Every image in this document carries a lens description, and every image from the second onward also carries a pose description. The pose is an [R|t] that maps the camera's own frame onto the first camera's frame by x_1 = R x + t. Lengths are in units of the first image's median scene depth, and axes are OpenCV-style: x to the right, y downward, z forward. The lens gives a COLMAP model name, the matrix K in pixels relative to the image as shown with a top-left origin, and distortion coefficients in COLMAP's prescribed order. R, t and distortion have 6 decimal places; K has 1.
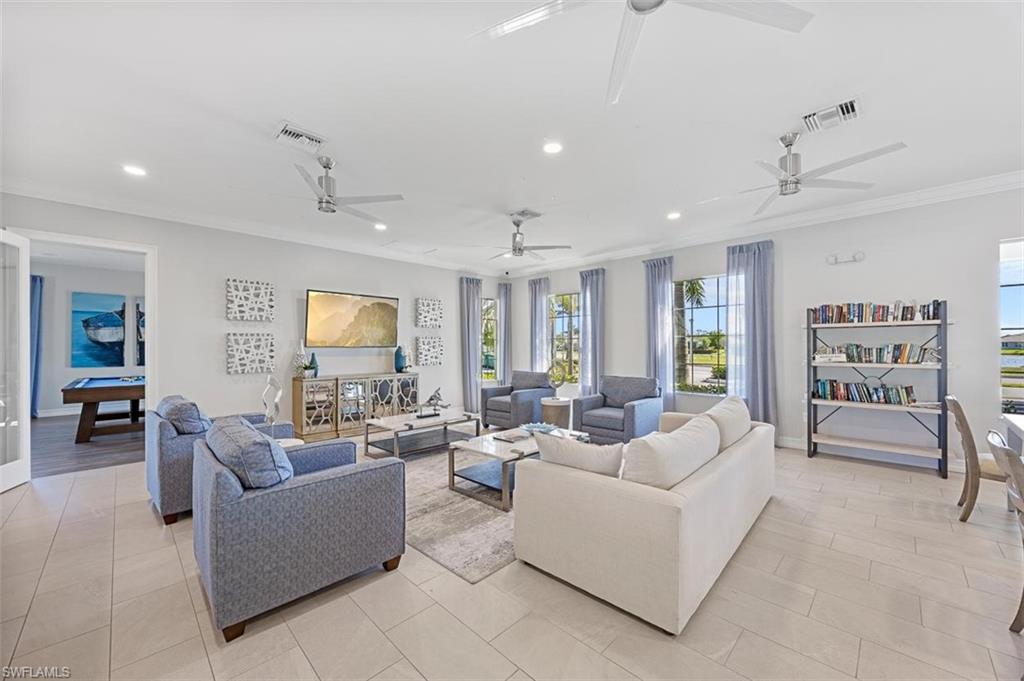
lens RADIAL K [[387.5, 0, 512.0], [0, 387.5, 340.5], [0, 0, 1]] dist [-0.000928, -0.000140]
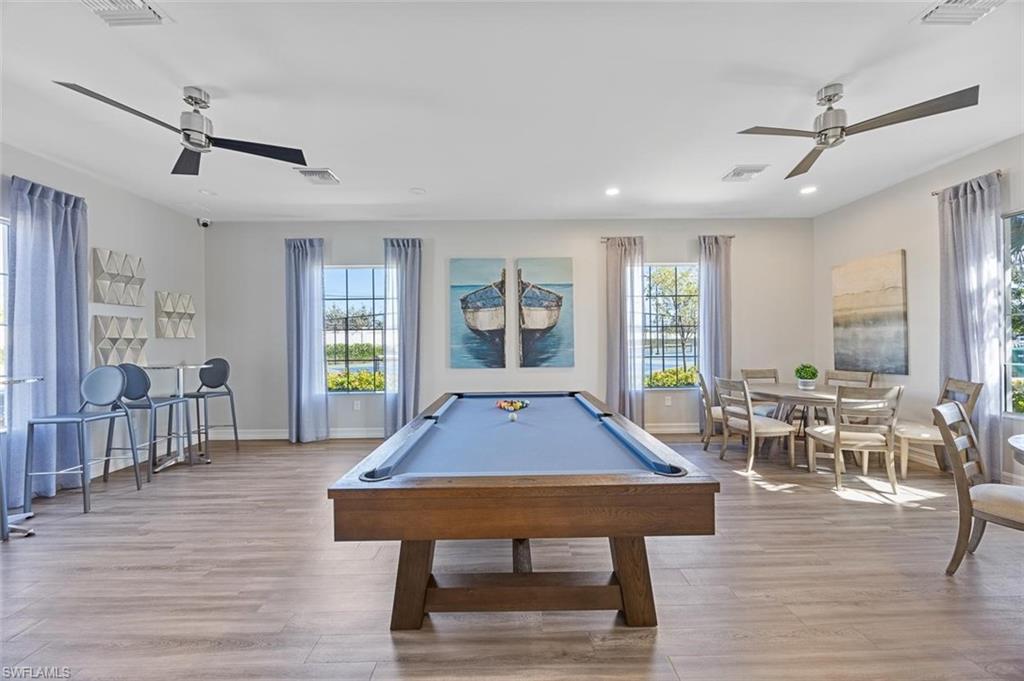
lens RADIAL K [[387.5, 0, 512.0], [0, 387.5, 340.5], [0, 0, 1]] dist [-0.000928, -0.000140]
pose [[0.715391, -0.010252, -0.698649, -0.564063], [0.018367, 0.999823, 0.004136, 0.019034], [0.698483, -0.015791, 0.715453, 0.567088]]
